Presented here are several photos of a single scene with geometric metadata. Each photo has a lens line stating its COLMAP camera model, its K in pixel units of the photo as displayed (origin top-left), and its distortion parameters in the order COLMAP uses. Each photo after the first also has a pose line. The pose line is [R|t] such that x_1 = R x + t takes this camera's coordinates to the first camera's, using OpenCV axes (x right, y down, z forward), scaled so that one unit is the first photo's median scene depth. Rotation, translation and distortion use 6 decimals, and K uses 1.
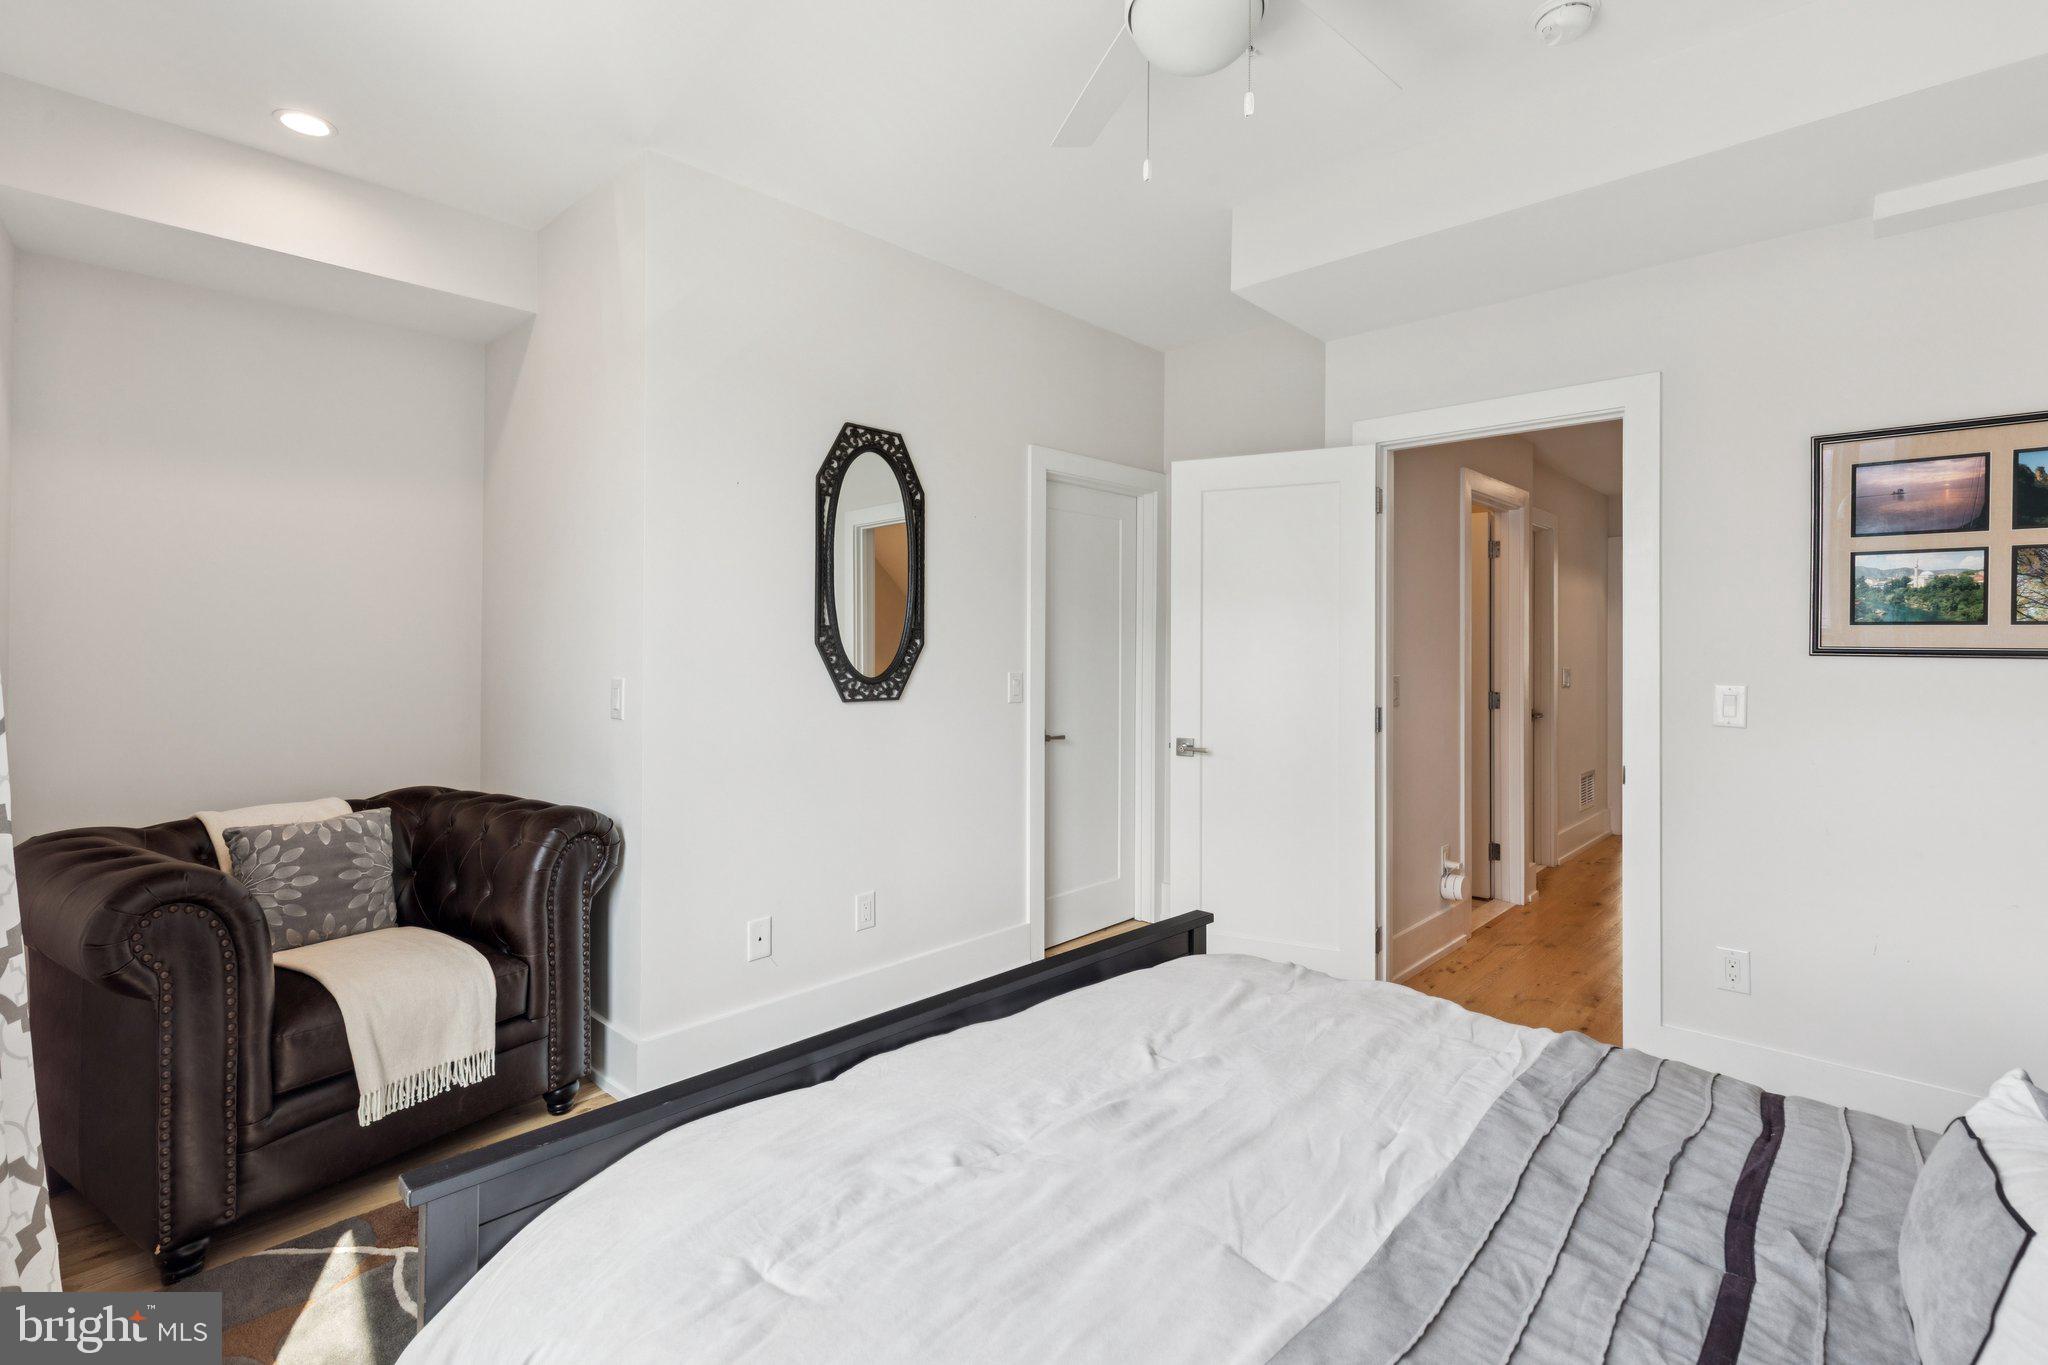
lens RADIAL K [[941.4, 0, 1033.7], [0, 941.4, 638.8], [0, 0, 1]] dist [0.009437, -0.000126]
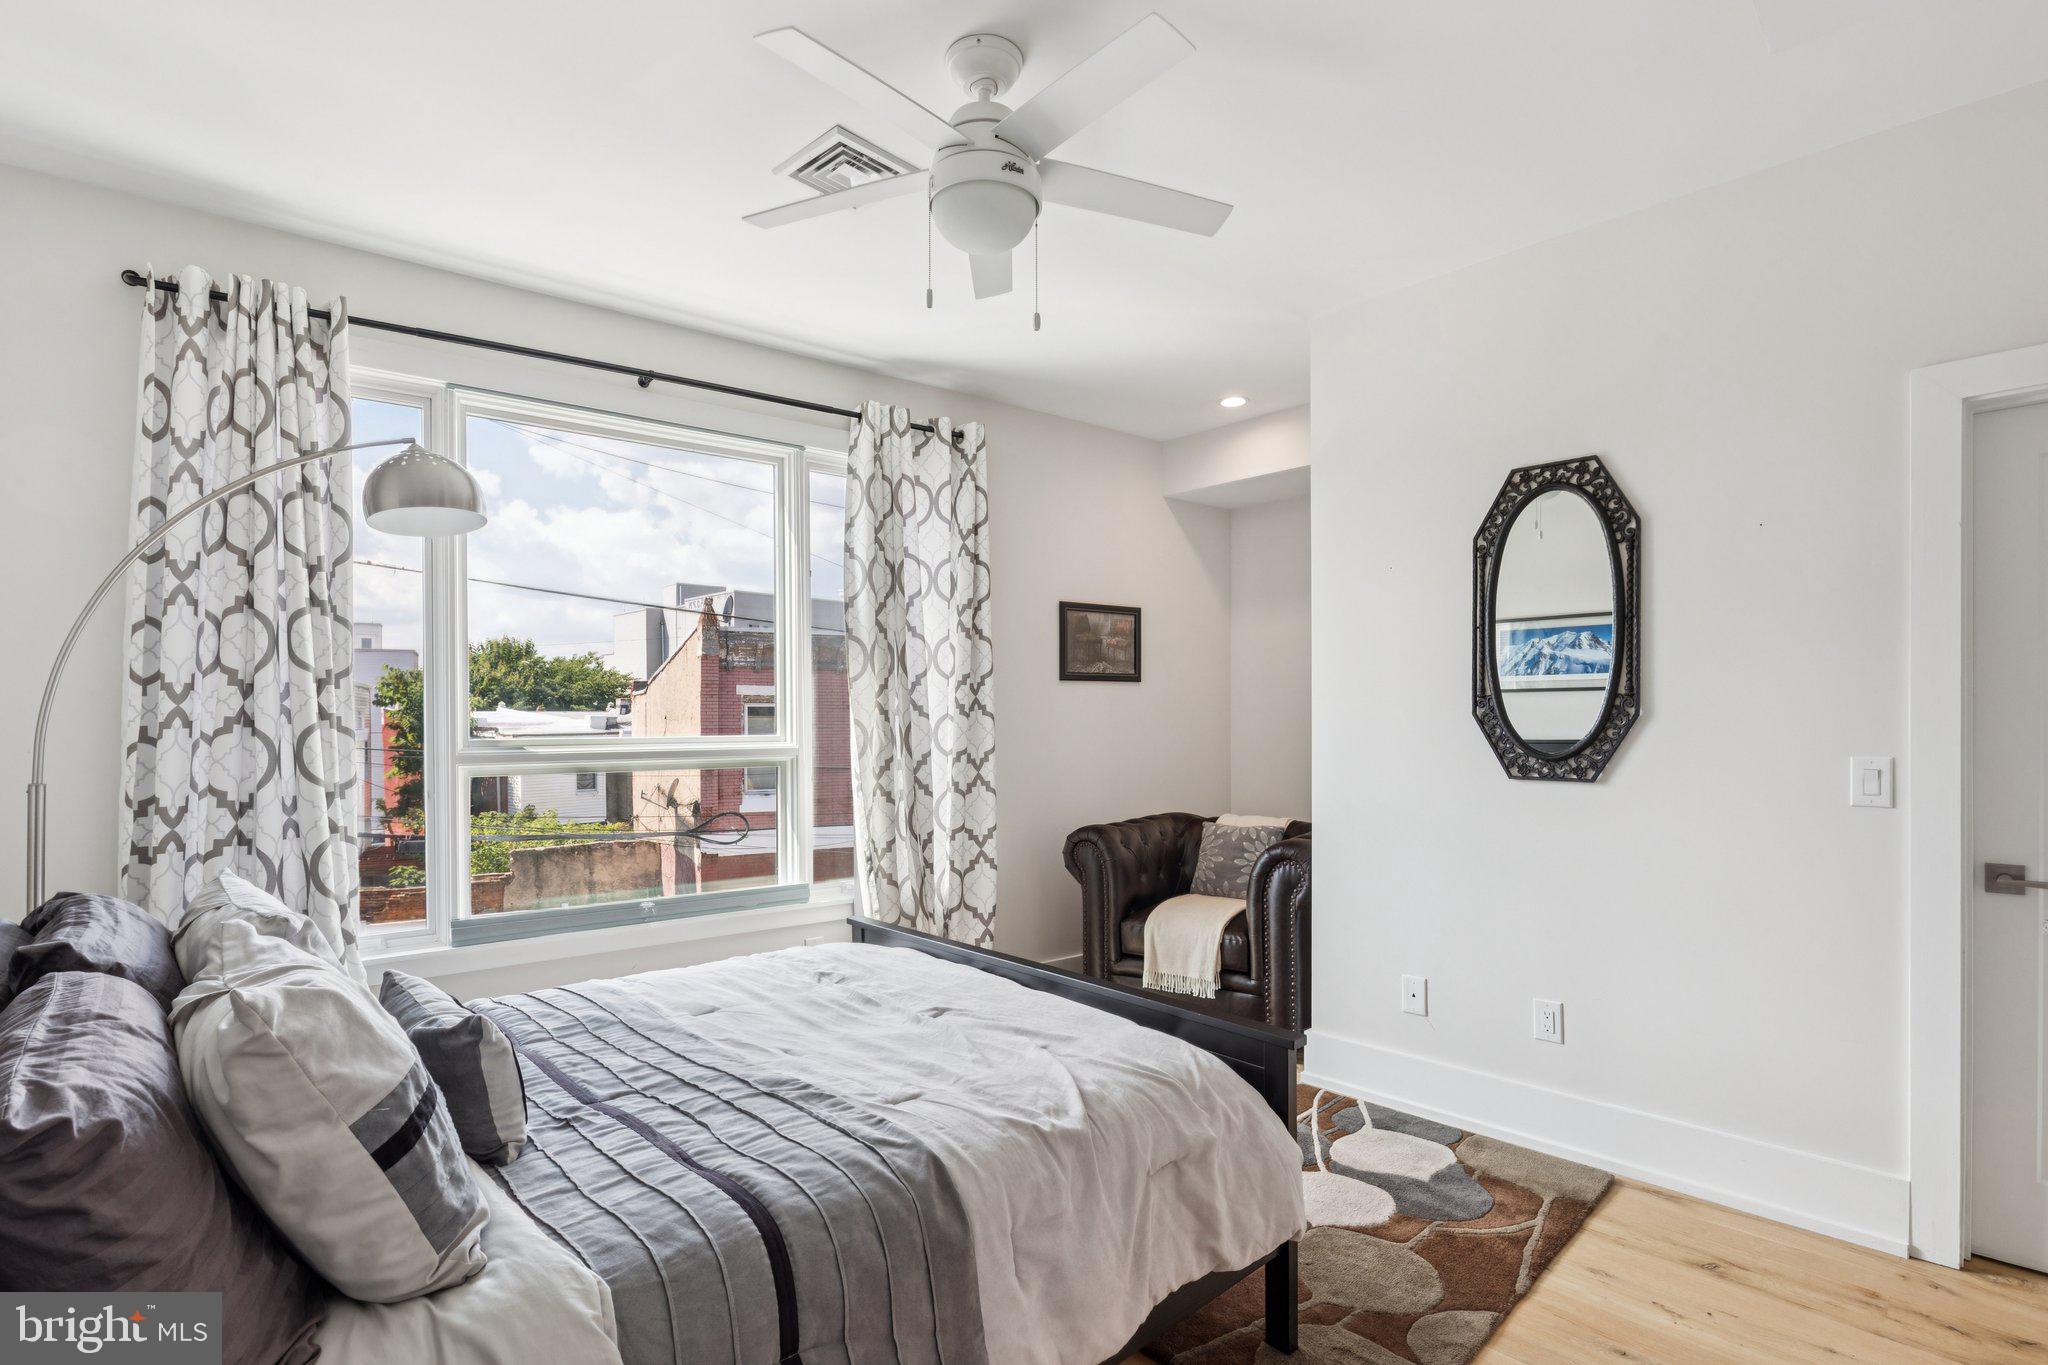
lens RADIAL K [[964.9, 0, 1033.8], [0, 964.9, 716.7], [0, 0, 1]] dist [-0.000976, -0.001568]
pose [[-0.027405, -0.006702, -0.999602, 0.731087], [0.010421, 0.999921, -0.006990, 0.009104], [0.999570, -0.010608, -0.027333, 0.557593]]
